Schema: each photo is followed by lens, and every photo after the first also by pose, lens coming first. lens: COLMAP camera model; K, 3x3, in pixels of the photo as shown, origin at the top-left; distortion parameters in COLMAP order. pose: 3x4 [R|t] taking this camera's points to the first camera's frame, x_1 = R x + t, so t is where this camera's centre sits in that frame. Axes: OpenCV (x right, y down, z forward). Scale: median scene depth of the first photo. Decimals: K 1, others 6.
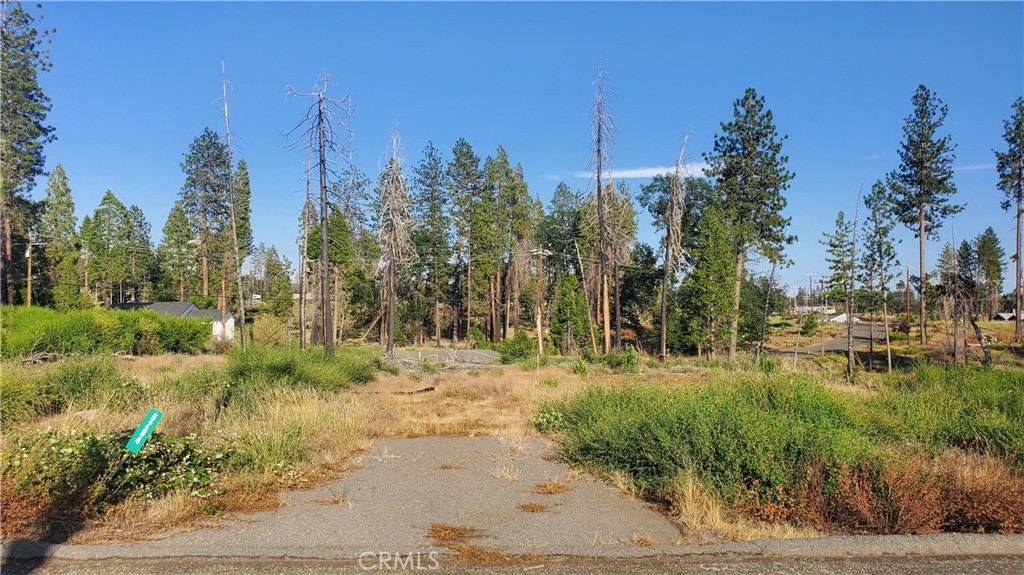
lens RADIAL K [[798.6, 0, 512.0], [0, 798.6, 287.5], [0, 0, 1]] dist [-0.007656, 0.002830]
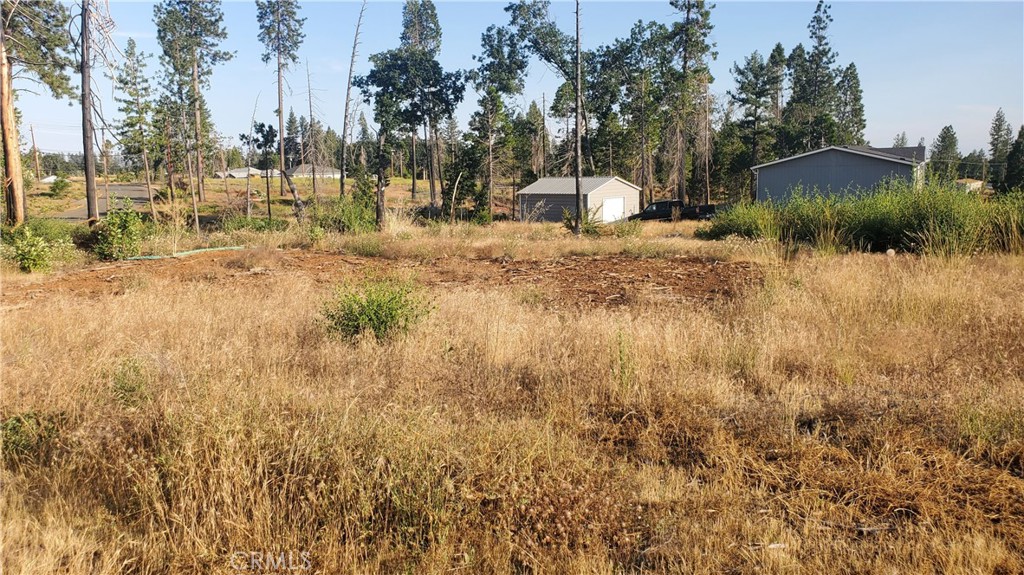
lens RADIAL K [[806.7, 0, 510.2], [0, 806.7, 261.6], [0, 0, 1]] dist [0.031870, -0.001463]
pose [[0.603631, -0.101914, 0.790723, -0.028982], [-0.008405, 0.990928, 0.134134, 0.014106], [-0.797219, -0.087614, 0.597298, 0.188497]]
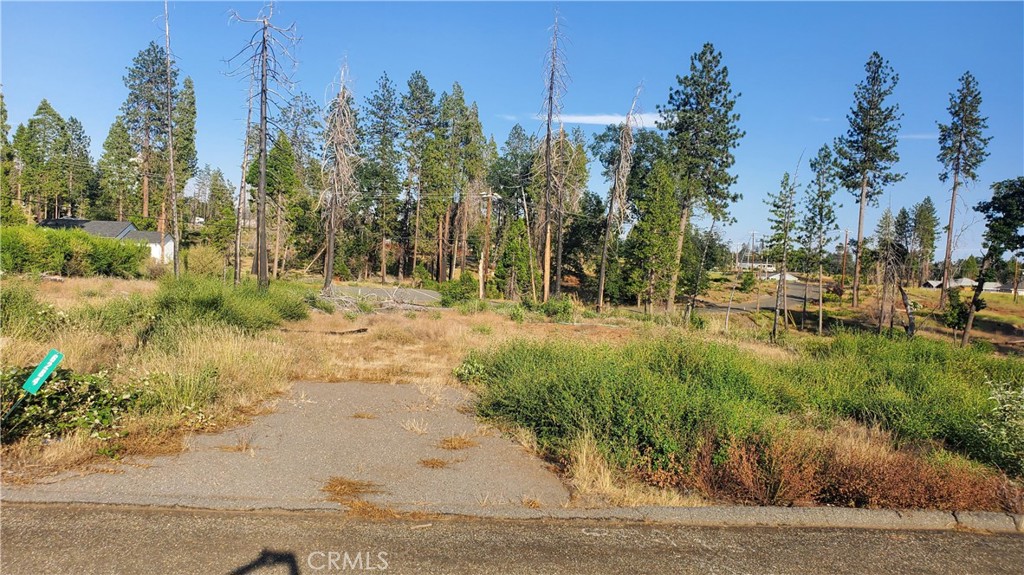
lens RADIAL K [[797.0, 0, 512.0], [0, 797.0, 287.5], [0, 0, 1]] dist [0.003635, -0.042293]
pose [[0.996277, 0.055823, 0.065696, 0.004772], [-0.060608, 0.995469, 0.073262, -0.003109], [-0.061309, -0.076971, 0.995147, -0.000658]]
